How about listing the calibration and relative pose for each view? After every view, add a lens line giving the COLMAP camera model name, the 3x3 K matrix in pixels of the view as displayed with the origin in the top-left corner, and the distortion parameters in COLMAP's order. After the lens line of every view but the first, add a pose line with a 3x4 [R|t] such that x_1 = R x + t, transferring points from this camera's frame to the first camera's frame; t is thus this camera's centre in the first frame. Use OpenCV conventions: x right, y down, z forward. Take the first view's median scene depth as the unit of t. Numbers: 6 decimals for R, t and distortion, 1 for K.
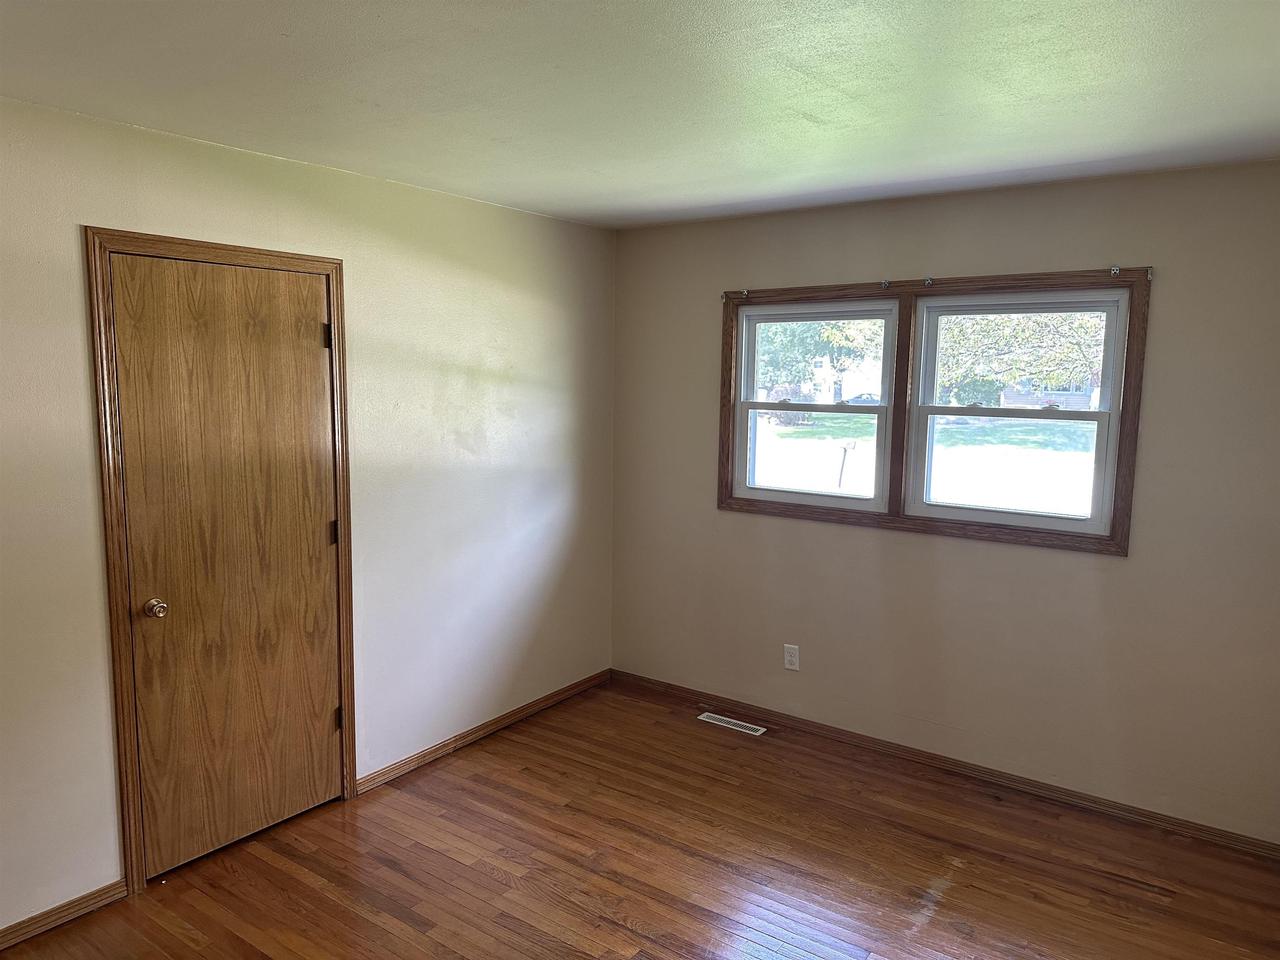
lens RADIAL K [[897.8, 0, 646.6], [0, 897.8, 473.6], [0, 0, 1]] dist [0.101604, -0.123940]
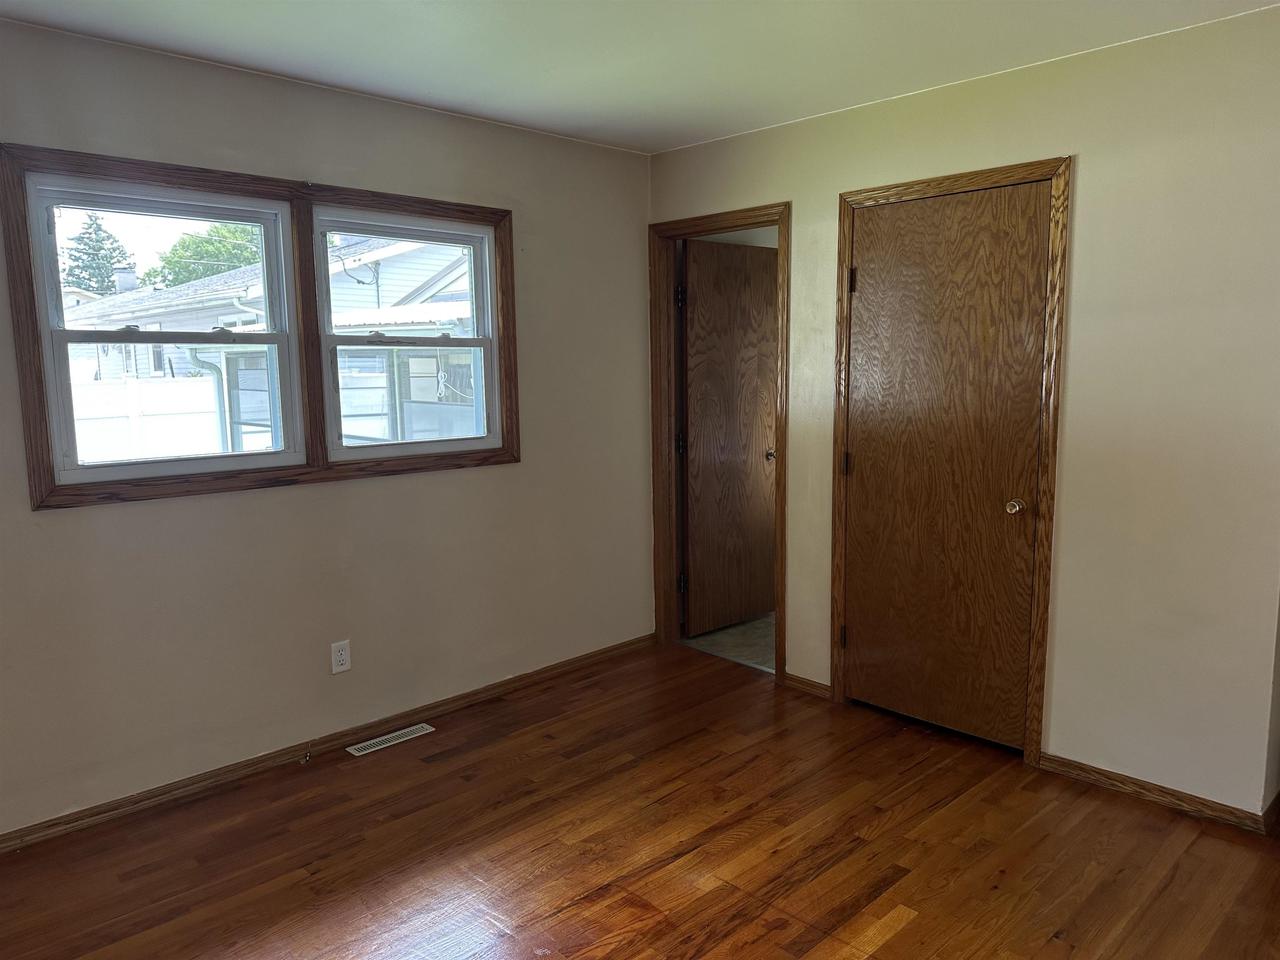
lens RADIAL K [[897.8, 0, 646.6], [0, 897.8, 473.6], [0, 0, 1]] dist [0.101604, -0.123940]
pose [[0.175601, -0.134645, 0.975210, -0.499686], [0.123125, 0.985828, 0.113940, -0.004991], [-0.976731, 0.100065, 0.189691, 0.544811]]
